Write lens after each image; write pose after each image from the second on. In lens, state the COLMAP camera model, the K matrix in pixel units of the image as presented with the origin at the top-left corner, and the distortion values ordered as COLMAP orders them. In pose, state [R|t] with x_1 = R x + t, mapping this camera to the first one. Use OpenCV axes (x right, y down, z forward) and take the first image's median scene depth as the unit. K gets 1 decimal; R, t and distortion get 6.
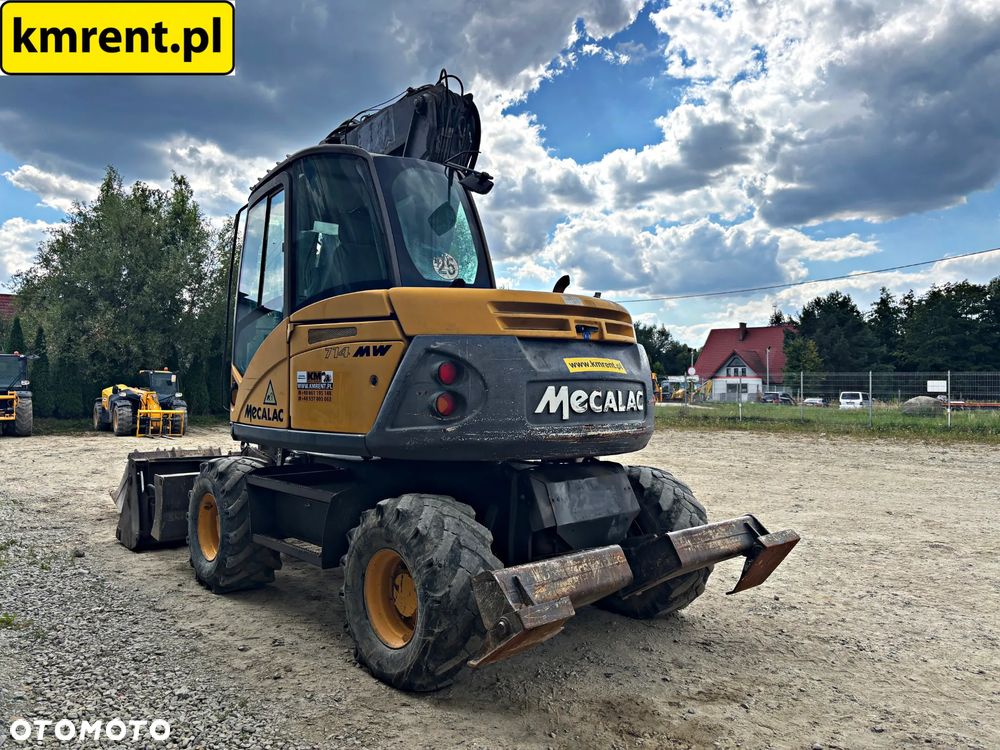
lens RADIAL K [[762.3, 0, 499.2], [0, 762.3, 371.2], [0, 0, 1]] dist [0.043026, -0.046144]
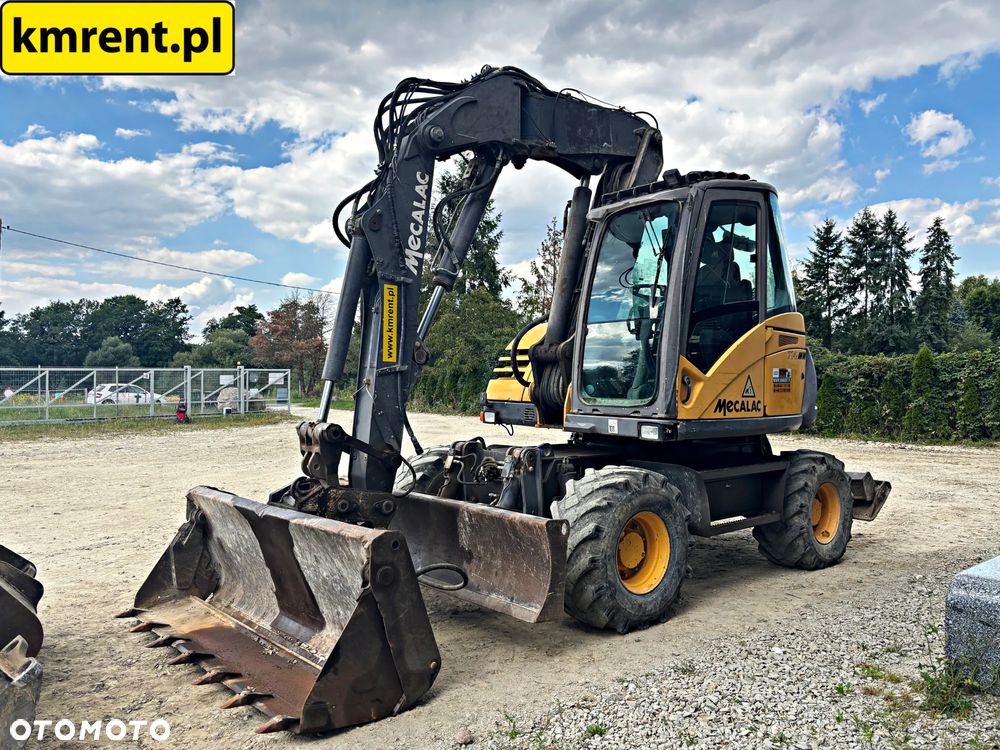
lens RADIAL K [[762.3, 0, 499.2], [0, 762.3, 371.2], [0, 0, 1]] dist [0.043026, -0.046144]
pose [[0.026080, 0.009142, 0.999618, -1.466340], [-0.017321, 0.999812, -0.008692, 0.022862], [-0.999510, -0.017088, 0.026233, 1.387500]]
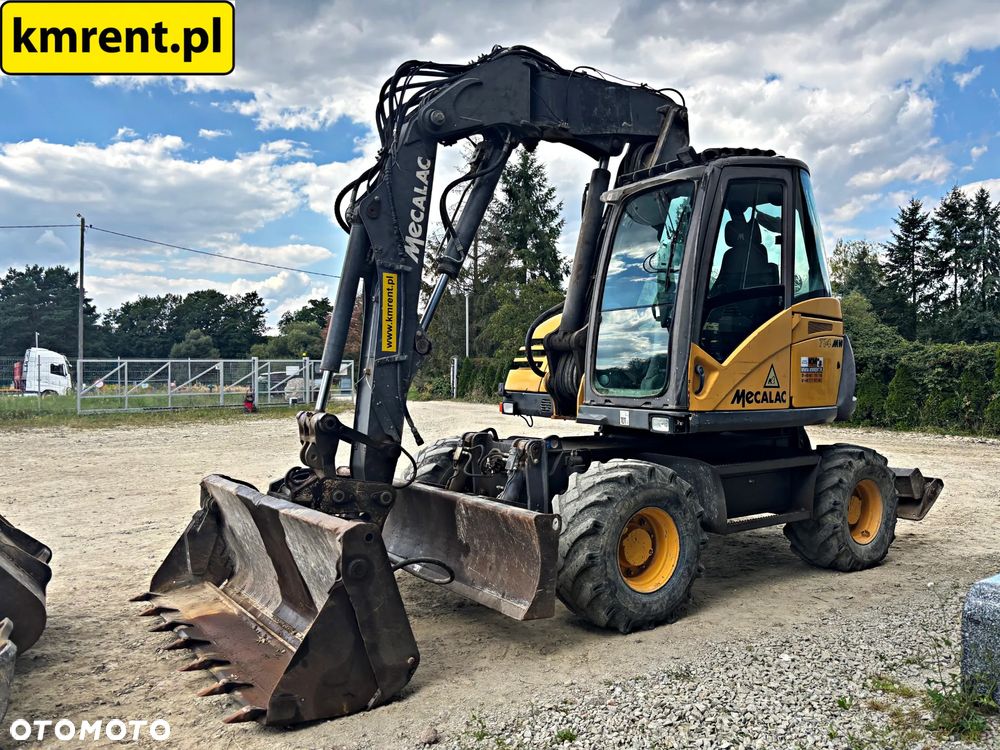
lens RADIAL K [[762.1, 0, 492.6], [0, 762.1, 375.1], [0, 0, 1]] dist [0.047313, -0.051155]
pose [[0.126873, -0.007979, 0.991887, -1.431493], [-0.015794, 0.999825, 0.010063, 0.022844], [-0.991793, -0.016942, 0.126725, 1.297688]]
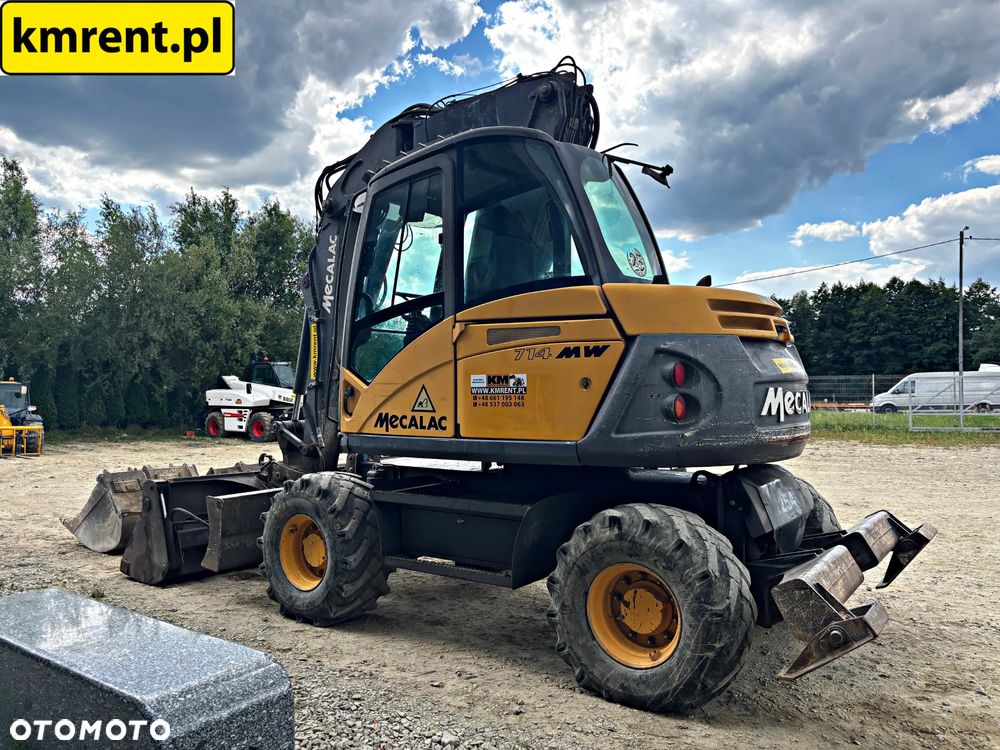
lens RADIAL K [[762.2, 0, 500.0], [0, 762.2, 375.0], [0, 0, 1]] dist [0.041169, -0.053759]
pose [[0.975486, -0.006578, 0.219965, -0.427411], [0.007891, 0.999956, -0.005090, 0.005269], [-0.219922, 0.006701, 0.975495, 0.103224]]
